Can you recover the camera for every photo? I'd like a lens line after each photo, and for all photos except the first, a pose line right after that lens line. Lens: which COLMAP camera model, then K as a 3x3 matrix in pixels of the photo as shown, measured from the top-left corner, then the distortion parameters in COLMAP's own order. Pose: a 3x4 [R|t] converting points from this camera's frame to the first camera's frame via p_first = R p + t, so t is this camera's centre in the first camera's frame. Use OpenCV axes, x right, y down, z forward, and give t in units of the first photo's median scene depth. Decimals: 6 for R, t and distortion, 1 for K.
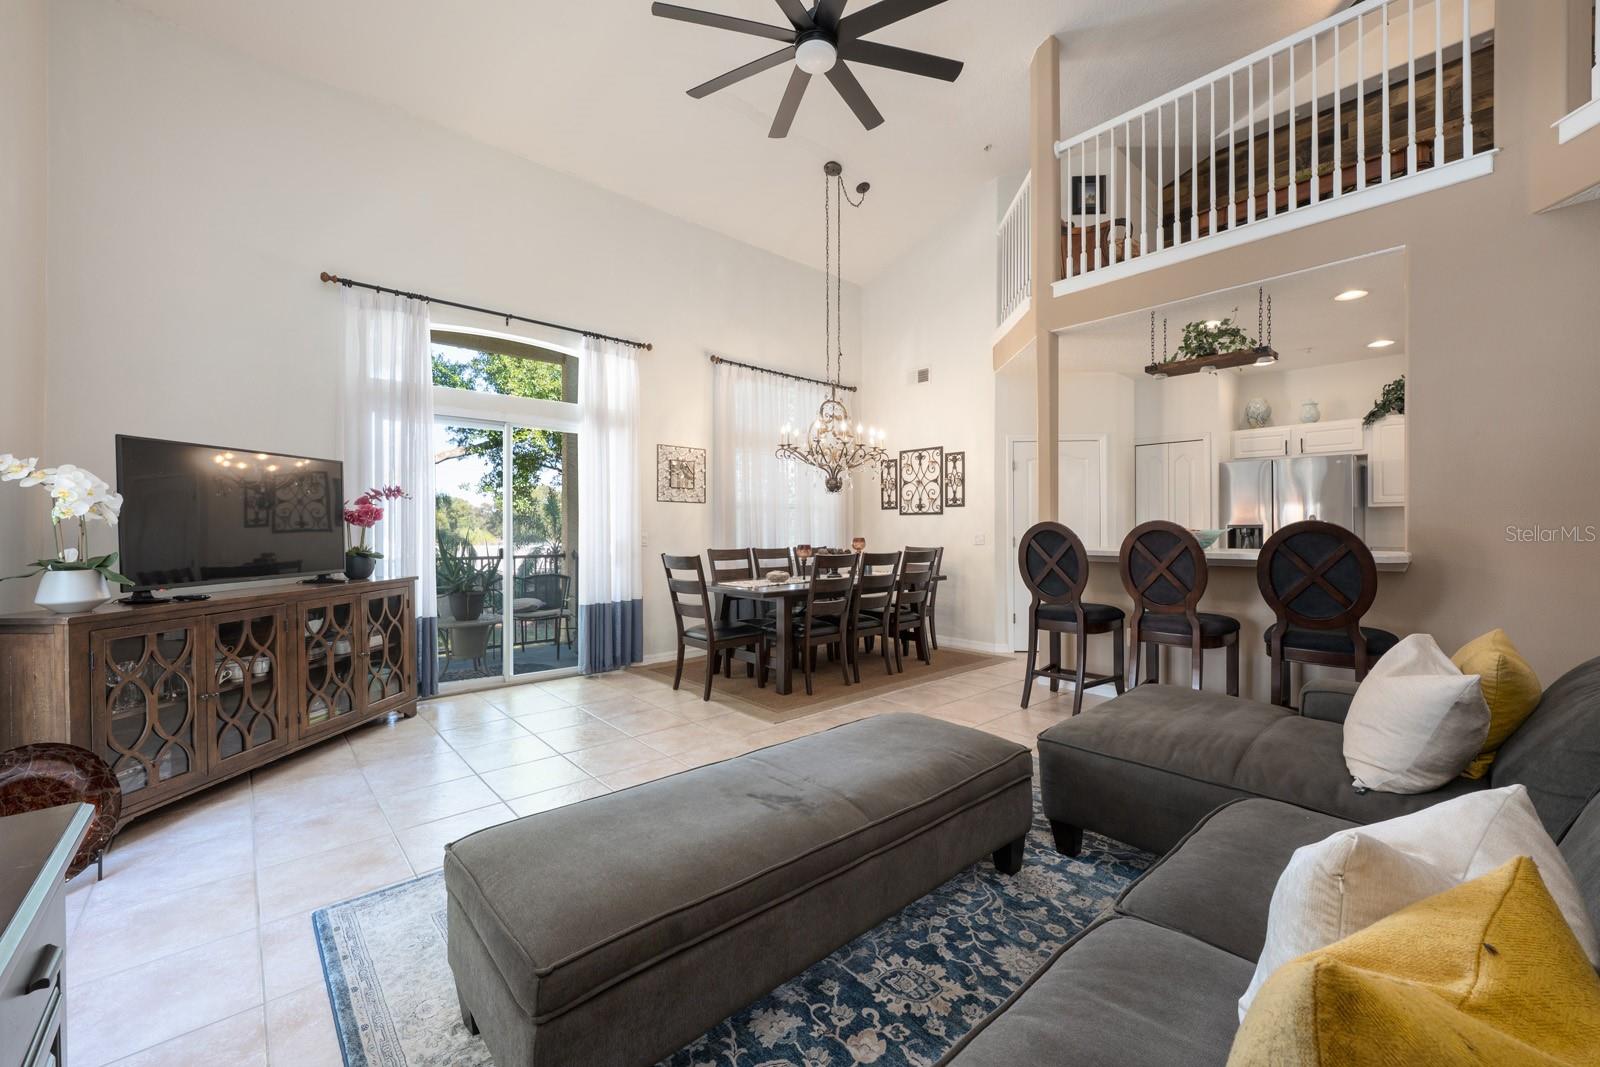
lens RADIAL K [[633.8, 0, 794.9], [0, 633.8, 527.6], [0, 0, 1]] dist [-0.002642, 0.000392]
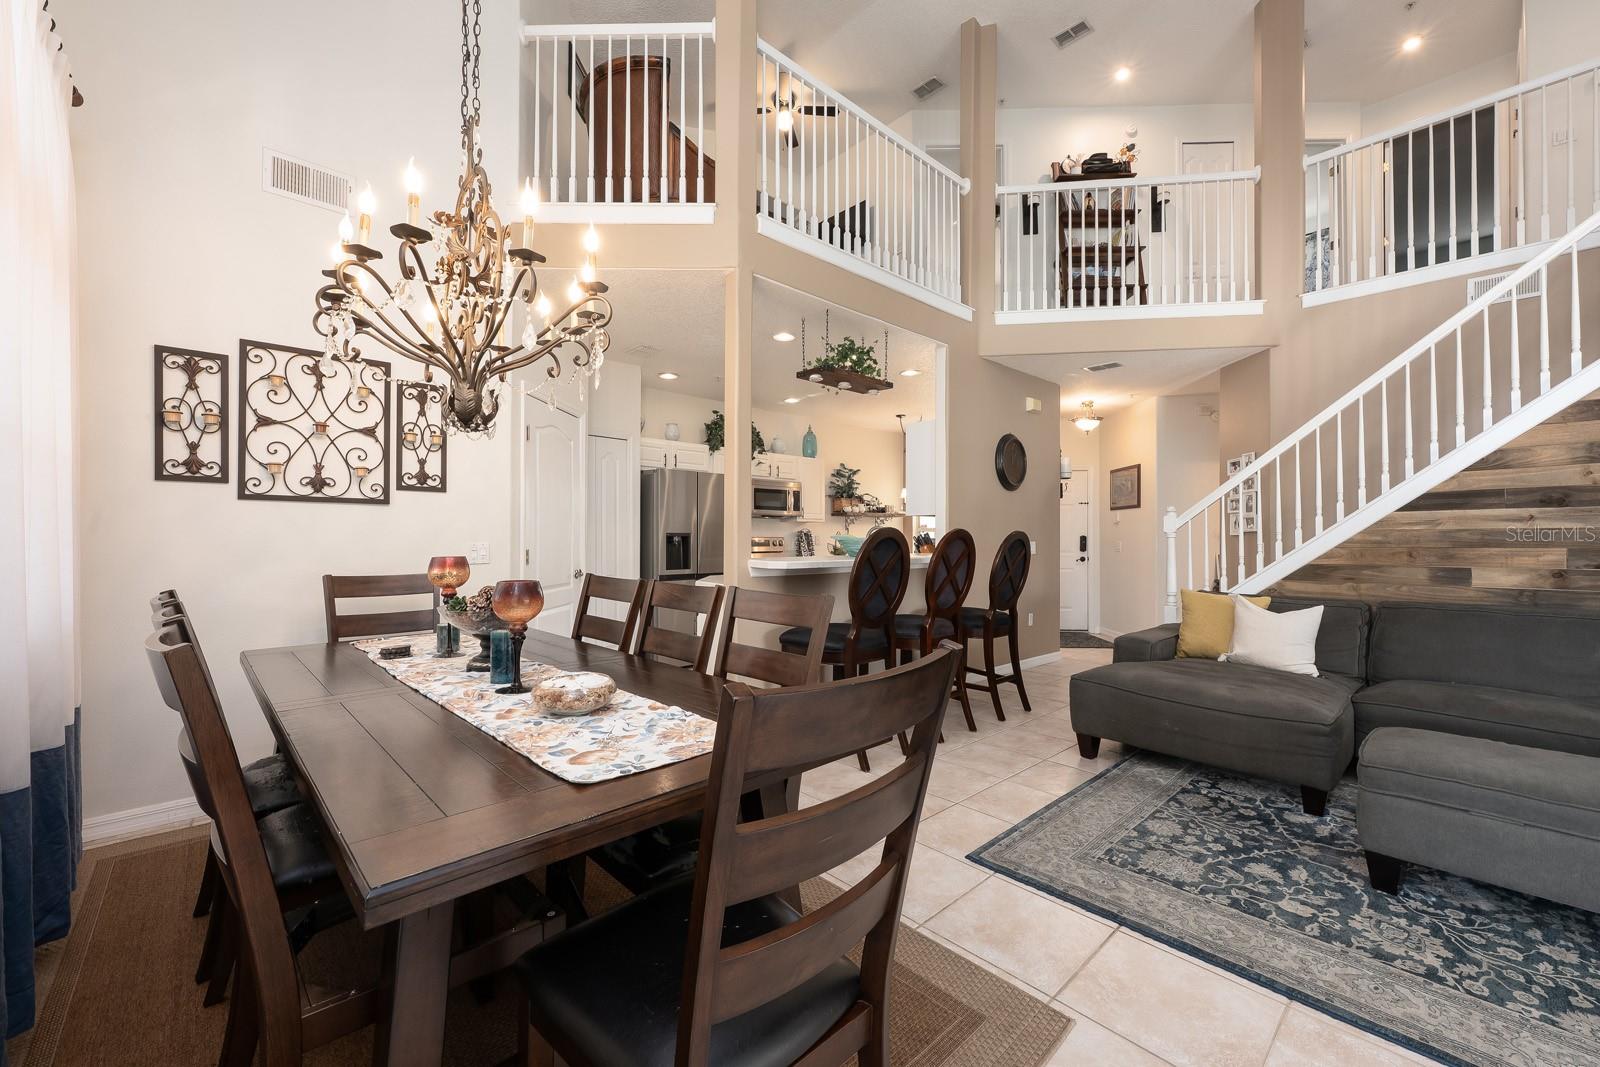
lens RADIAL K [[633.8, 0, 801.6], [0, 633.8, 530.4], [0, 0, 1]] dist [-0.002642, 0.000392]
pose [[-0.022179, 0.015547, 0.999633, -0.246056], [-0.004111, 0.999869, -0.015642, 0.004732], [-0.999746, -0.004457, -0.022112, 0.676496]]
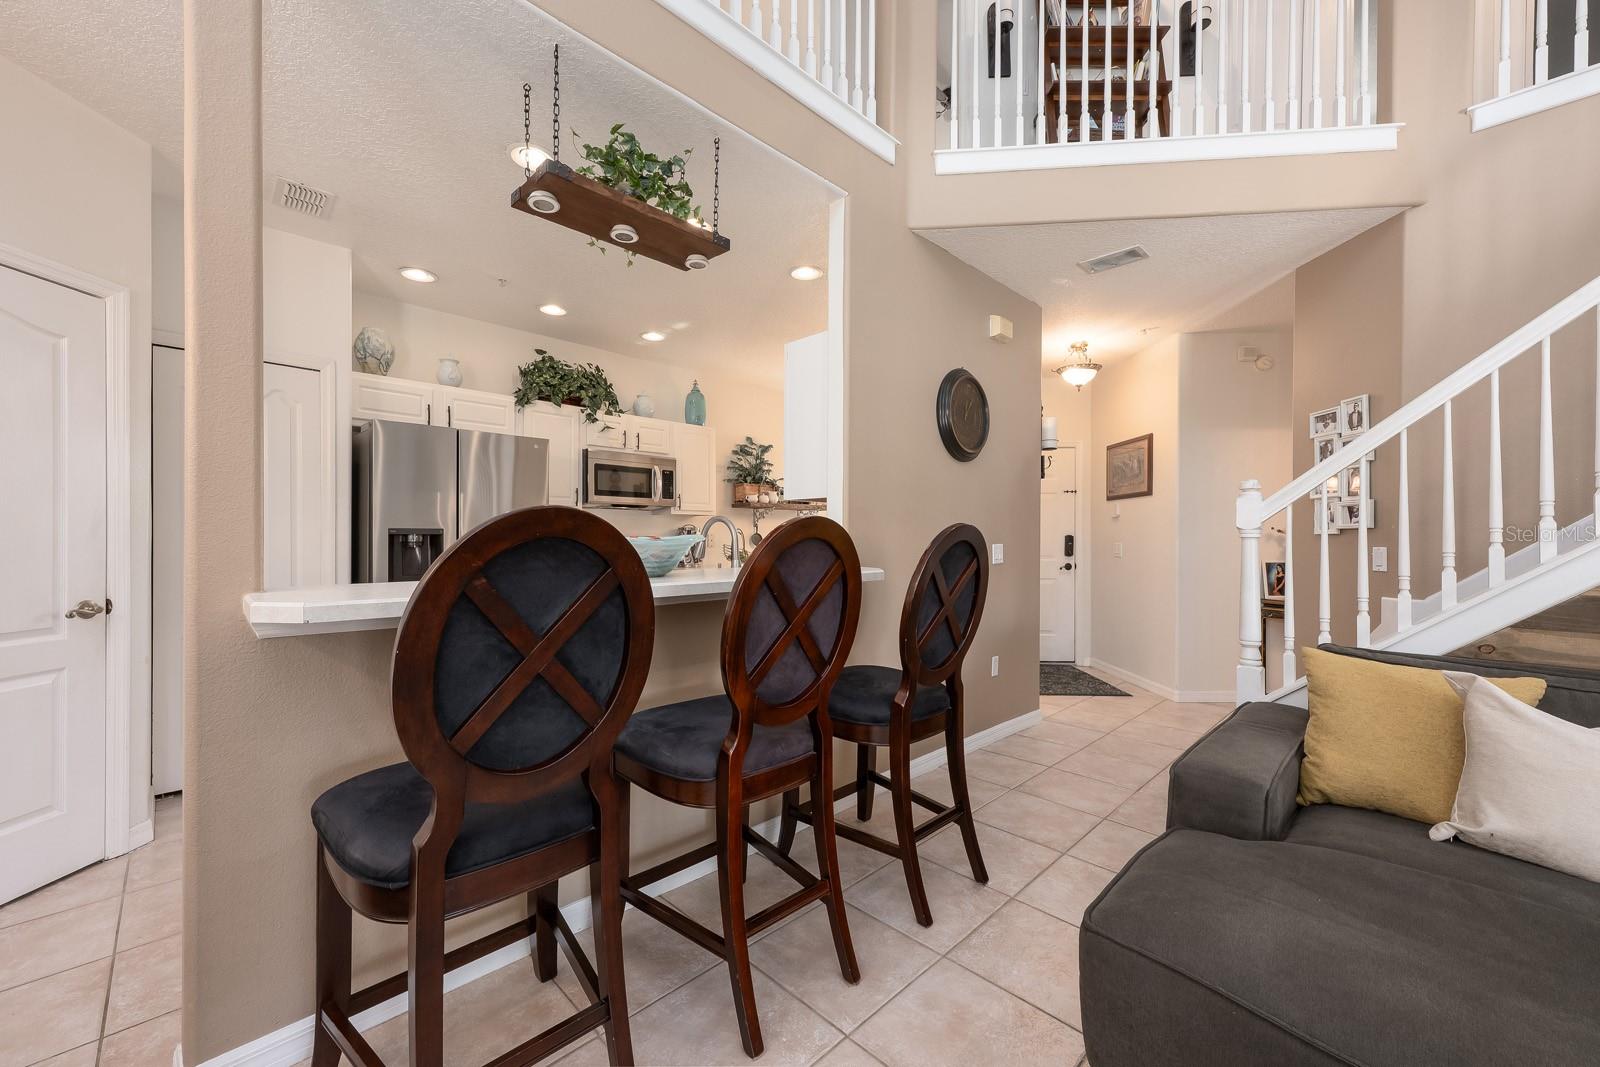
lens RADIAL K [[633.8, 0, 800.0], [0, 633.8, 535.5], [0, 0, 1]] dist [-0.002642, 0.000392]
pose [[-0.055320, 0.006535, 0.998447, 0.066401], [-0.005680, 0.999960, -0.006860, 0.002864], [-0.998453, -0.006051, -0.055281, 0.546984]]
